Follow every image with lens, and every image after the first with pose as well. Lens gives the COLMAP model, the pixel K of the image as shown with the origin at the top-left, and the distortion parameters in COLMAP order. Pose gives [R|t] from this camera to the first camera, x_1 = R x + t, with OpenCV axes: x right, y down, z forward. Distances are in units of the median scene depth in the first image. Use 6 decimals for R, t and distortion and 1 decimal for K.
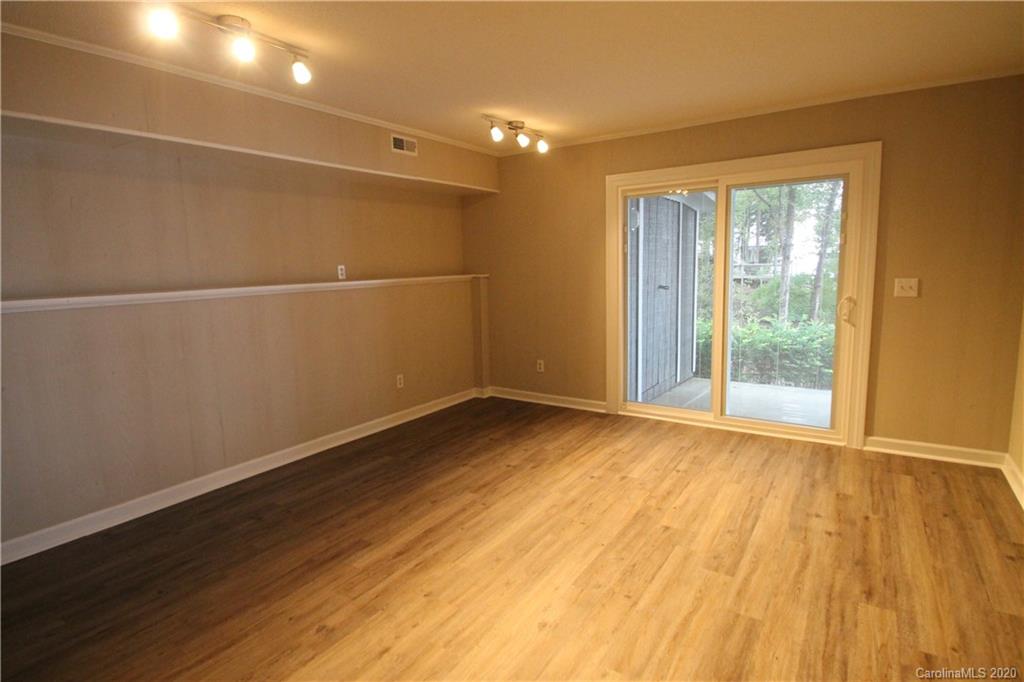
lens RADIAL K [[541.9, 0, 512.0], [0, 541.9, 341.0], [0, 0, 1]] dist [-0.012039, -0.009552]
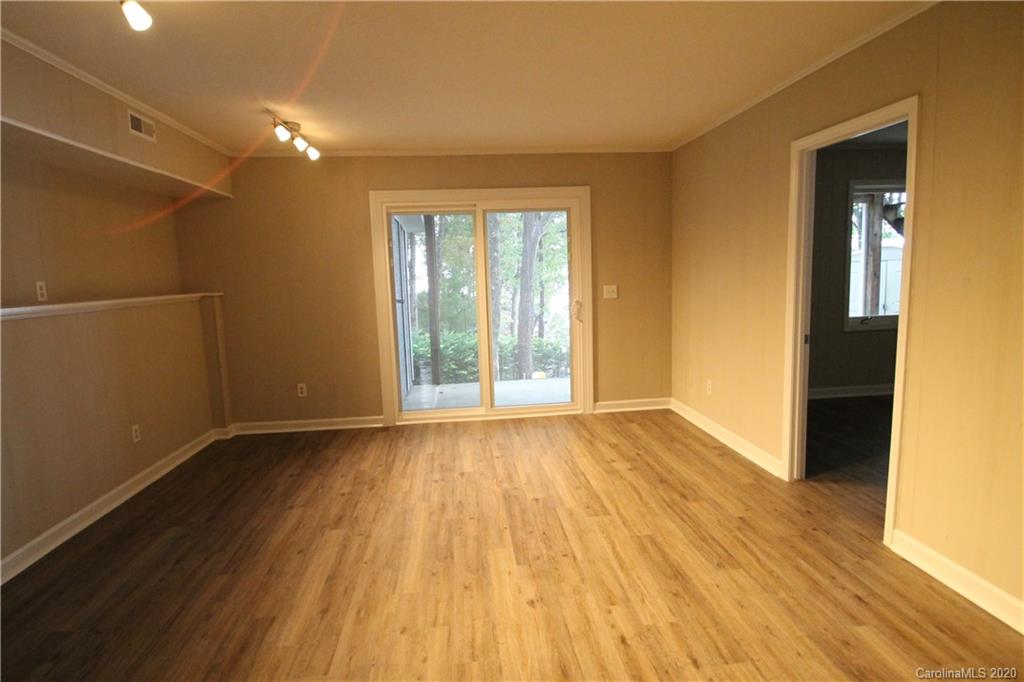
lens RADIAL K [[541.9, 0, 512.0], [0, 541.9, 341.0], [0, 0, 1]] dist [-0.012039, -0.009552]
pose [[0.750221, -0.079517, 0.656388, -0.384034], [0.105901, 0.994376, -0.000578, 0.002102], [-0.652651, 0.069946, 0.754423, 0.105212]]
